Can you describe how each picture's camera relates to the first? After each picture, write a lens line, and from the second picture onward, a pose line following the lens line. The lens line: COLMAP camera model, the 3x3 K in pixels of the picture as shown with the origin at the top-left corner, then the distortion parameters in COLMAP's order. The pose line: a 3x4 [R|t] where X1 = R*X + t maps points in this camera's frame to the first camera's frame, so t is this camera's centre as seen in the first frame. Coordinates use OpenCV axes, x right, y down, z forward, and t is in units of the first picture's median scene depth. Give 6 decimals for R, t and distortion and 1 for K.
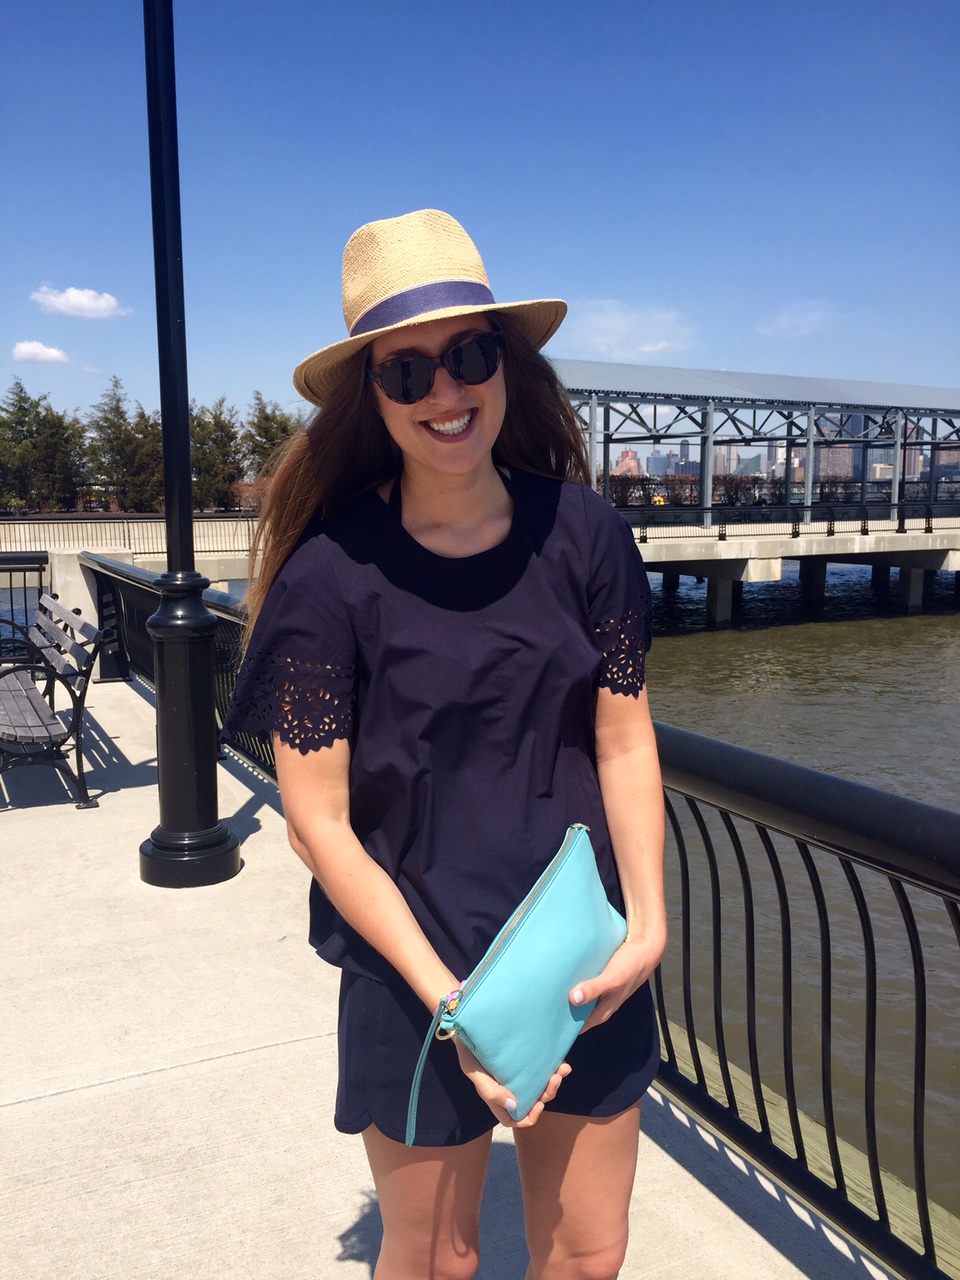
lens RADIAL K [[1079.4, 0, 485.3], [0, 1079.4, 684.3], [0, 0, 1]] dist [0.030572, 0.004910]
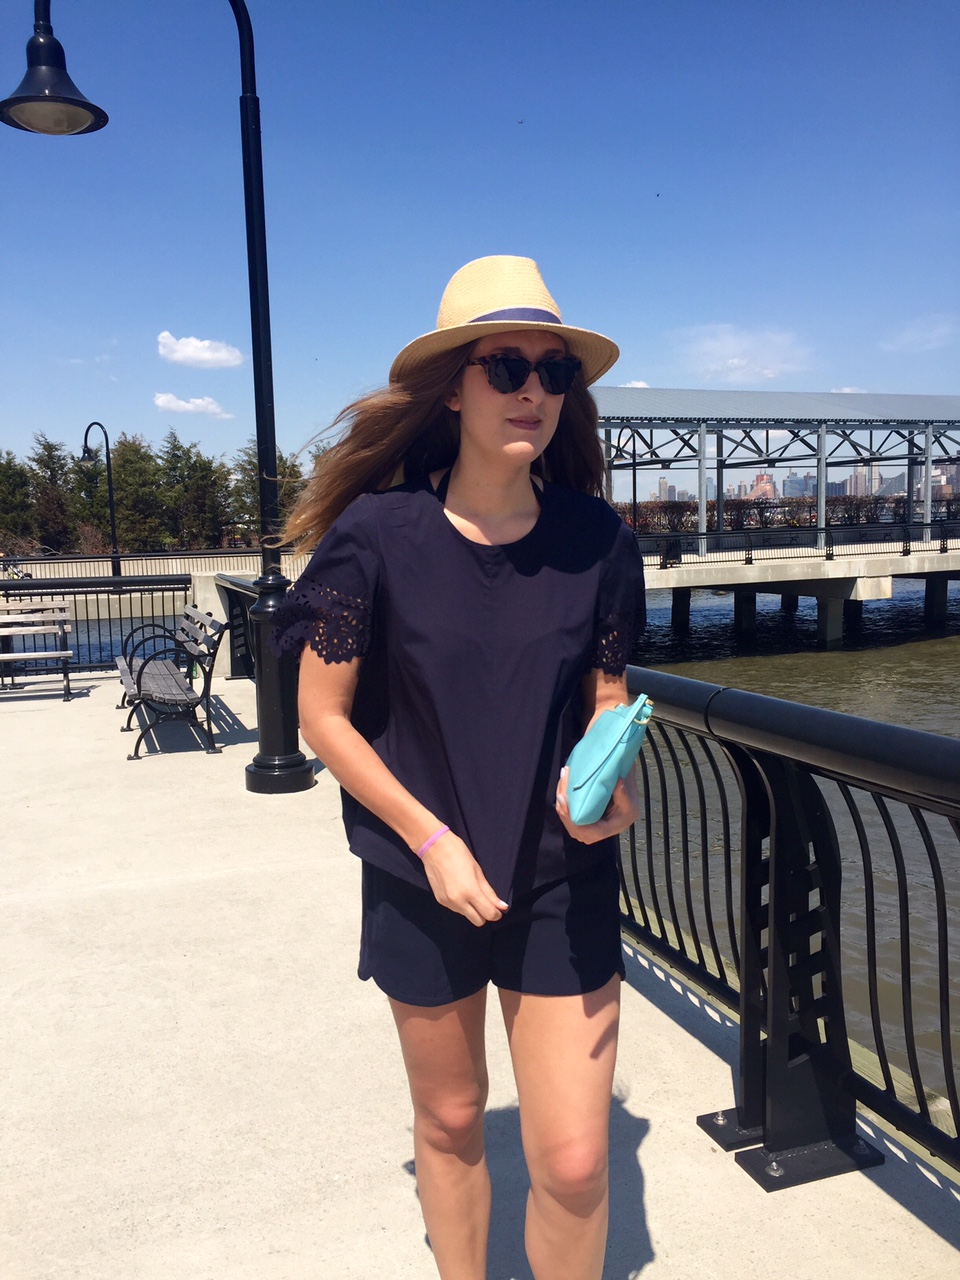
lens RADIAL K [[1079.4, 0, 485.3], [0, 1079.4, 684.3], [0, 0, 1]] dist [0.030572, 0.004910]
pose [[0.992254, -0.007934, -0.123971, 0.044678], [0.004597, 0.999620, -0.027180, 0.020457], [0.124139, 0.026399, 0.991914, -0.098499]]
